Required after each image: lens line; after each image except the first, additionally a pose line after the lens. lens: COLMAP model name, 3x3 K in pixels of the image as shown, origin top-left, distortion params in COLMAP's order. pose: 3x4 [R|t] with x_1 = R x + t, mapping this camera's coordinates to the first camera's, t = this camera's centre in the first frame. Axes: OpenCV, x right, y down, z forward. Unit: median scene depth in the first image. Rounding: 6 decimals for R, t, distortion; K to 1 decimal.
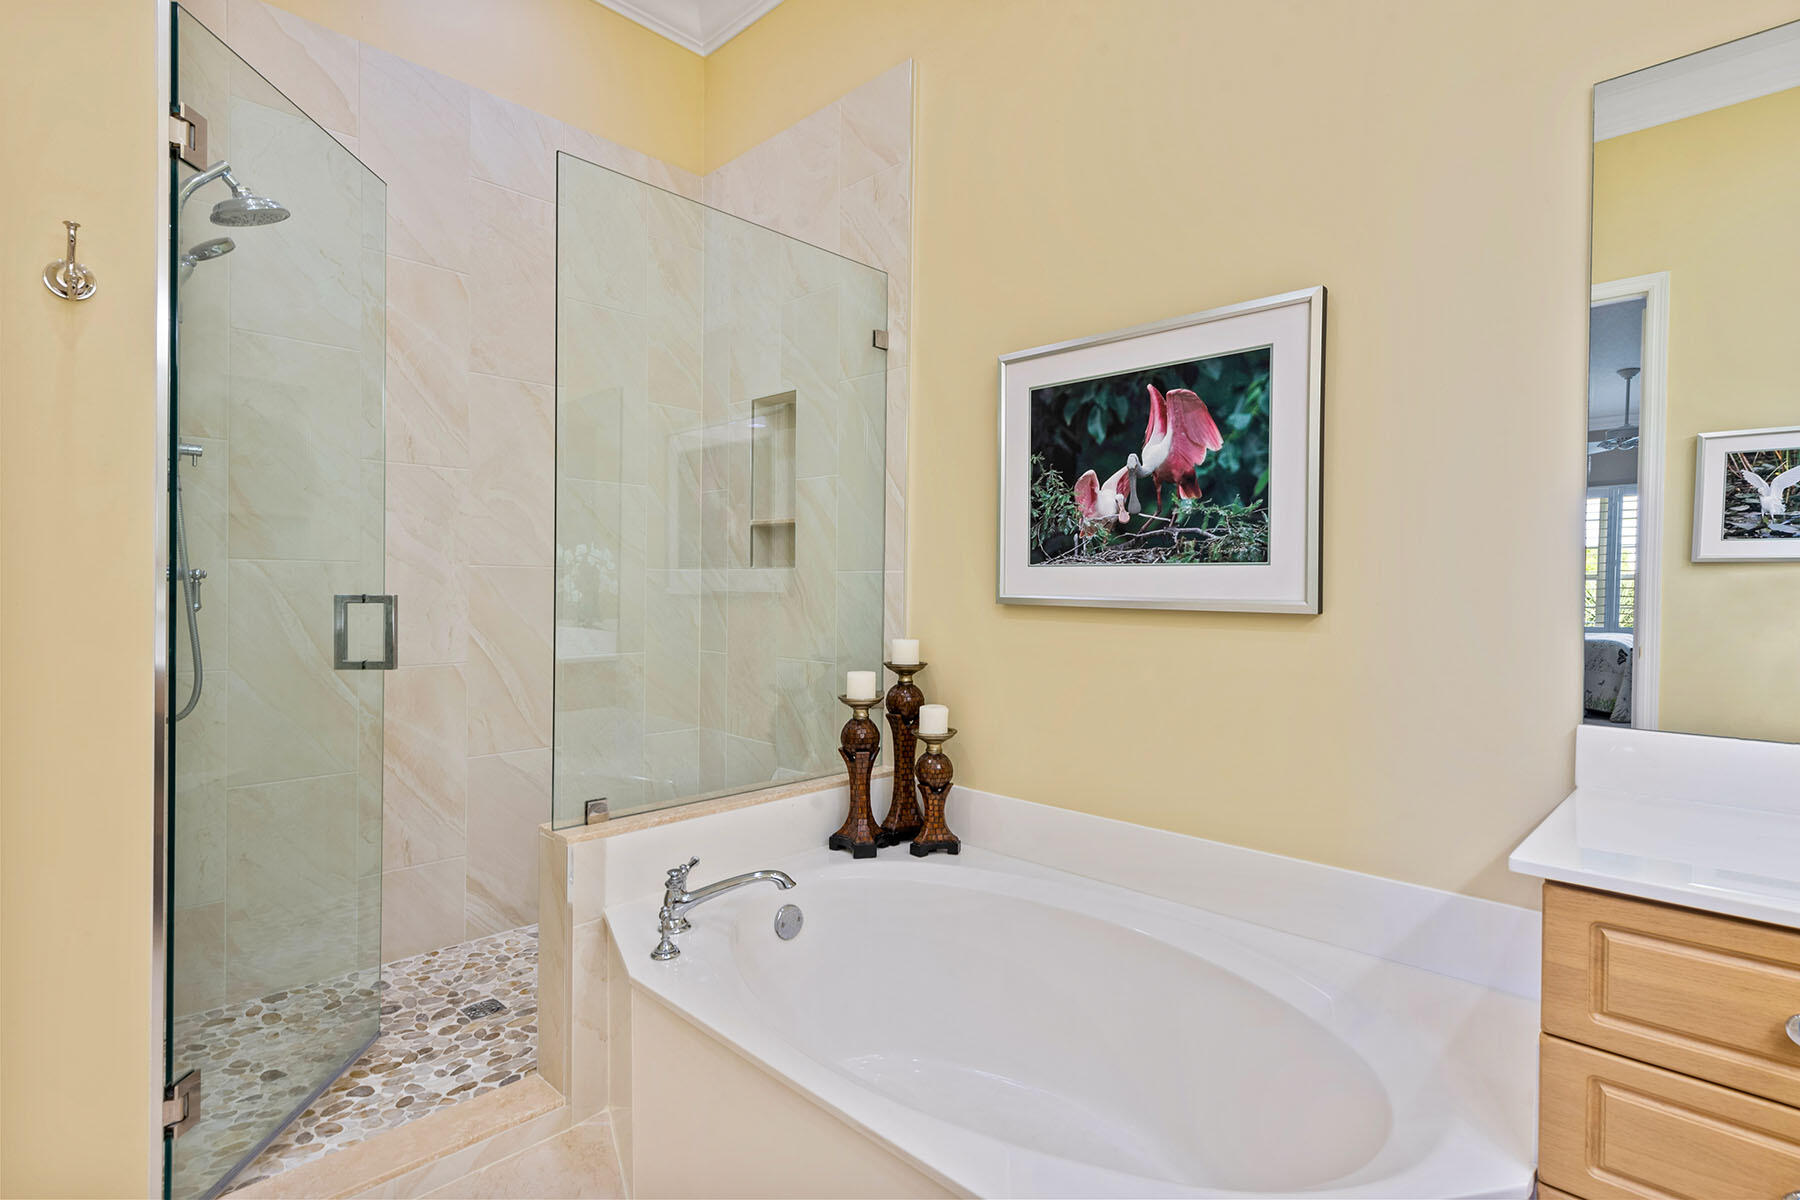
lens RADIAL K [[883.9, 0, 895.0], [0, 883.9, 590.8], [0, 0, 1]] dist [0.012711, 0.000477]
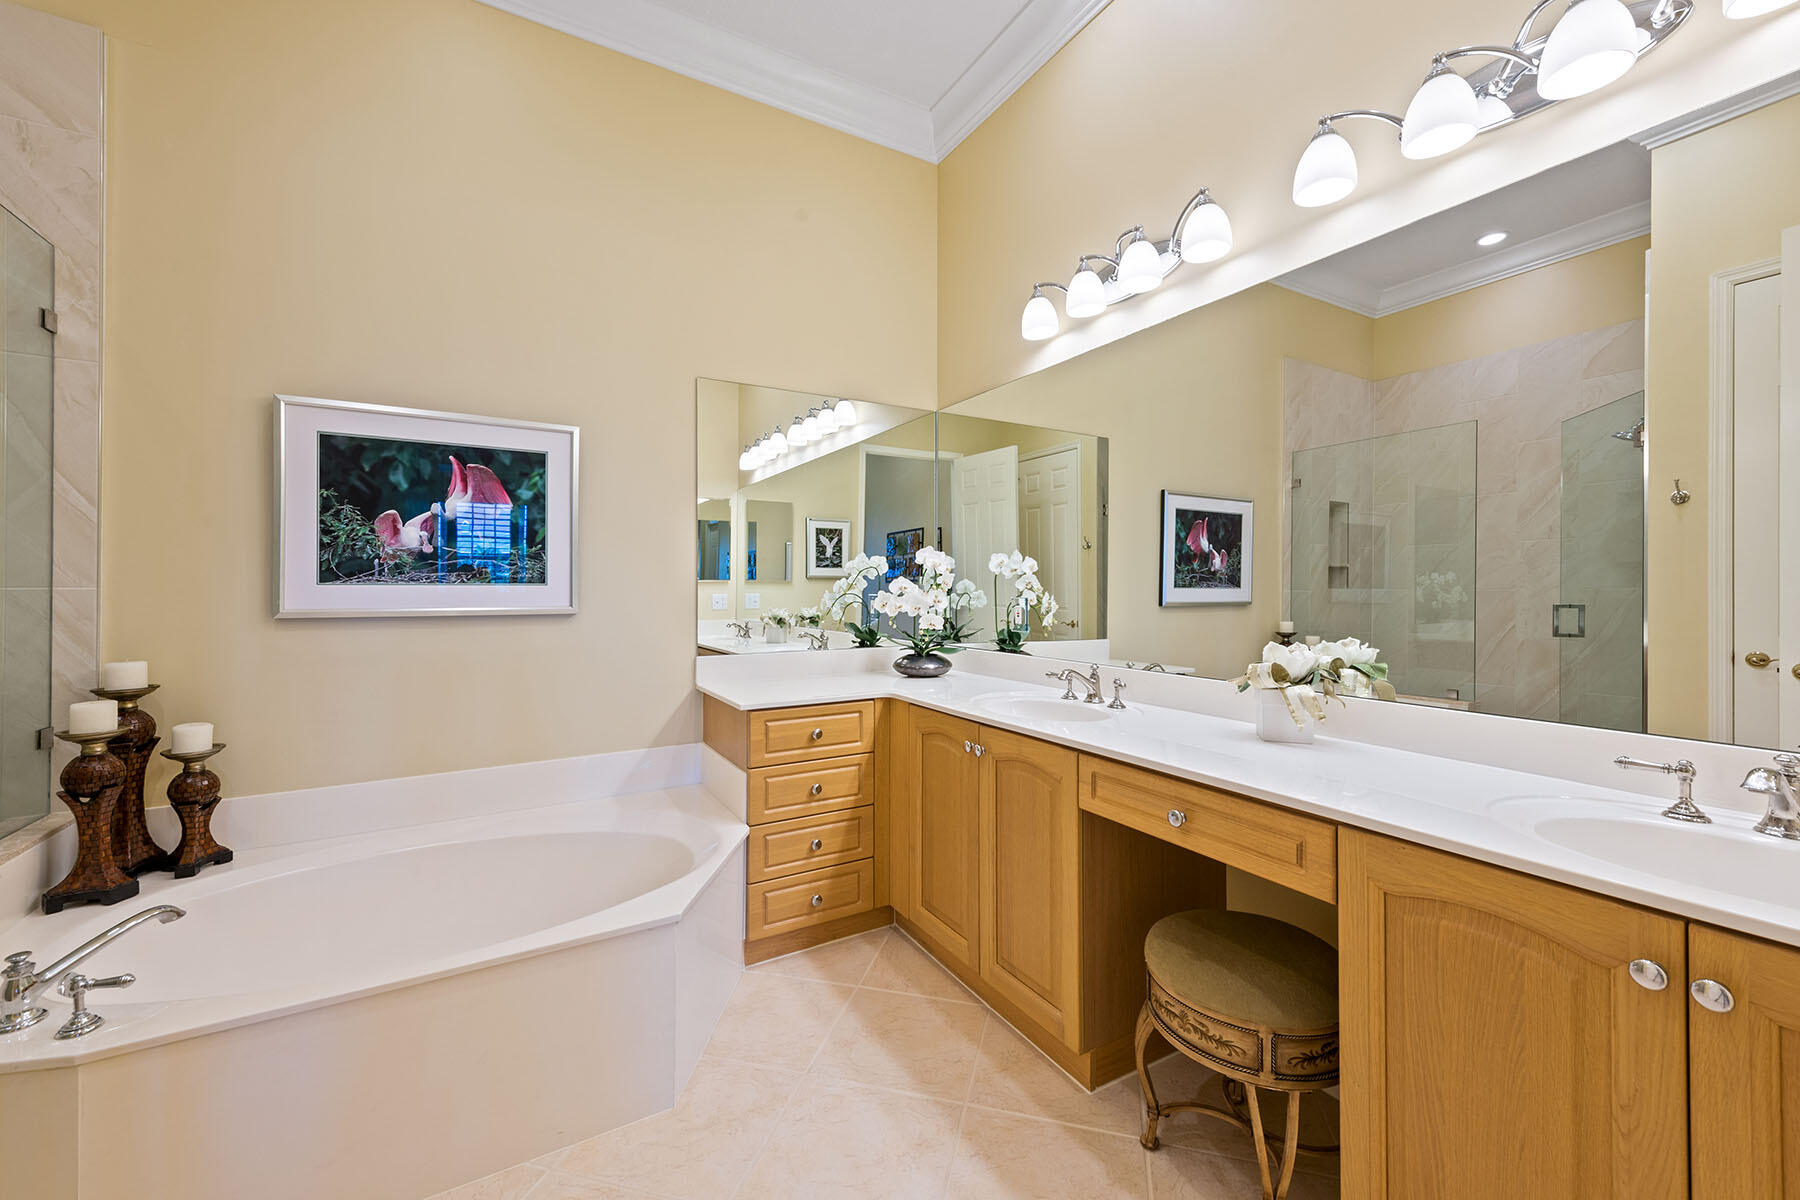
lens RADIAL K [[712.2, 0, 899.3], [0, 712.2, 595.2], [0, 0, 1]] dist [0.001965, -0.000832]
pose [[0.249844, -0.011015, 0.968224, -0.600803], [0.017317, 0.999826, 0.006906, -0.007379], [-0.968131, 0.015041, 0.249991, 0.031304]]
